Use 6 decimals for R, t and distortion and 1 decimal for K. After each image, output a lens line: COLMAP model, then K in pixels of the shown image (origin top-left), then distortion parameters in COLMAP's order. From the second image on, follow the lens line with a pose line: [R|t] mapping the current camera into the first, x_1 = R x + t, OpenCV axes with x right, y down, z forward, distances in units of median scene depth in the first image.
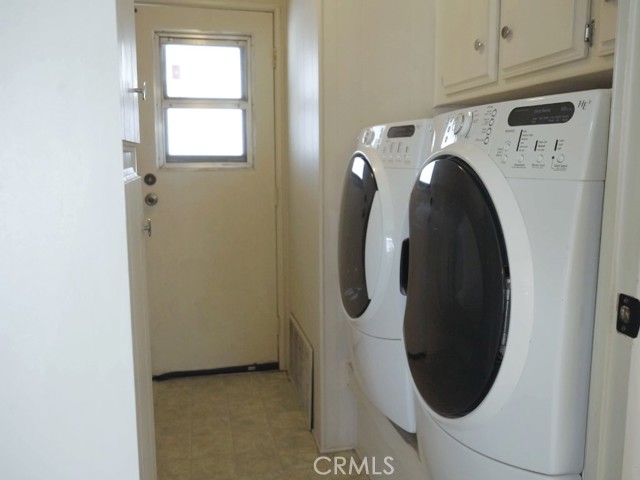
lens RADIAL K [[571.7, 0, 320.2], [0, 571.7, 239.9], [0, 0, 1]] dist [0.004164, -0.012656]
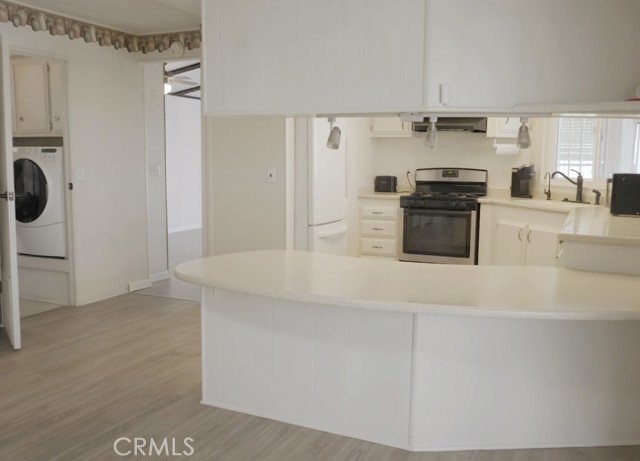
lens RADIAL K [[606.0, 0, 320.1], [0, 606.0, 232.5], [0, 0, 1]] dist [-0.033750, 0.000000]
pose [[0.598317, -0.088366, 0.796372, -2.393331], [0.107246, 0.993789, 0.029698, 0.575381], [-0.794050, 0.067639, 0.604077, -3.913106]]
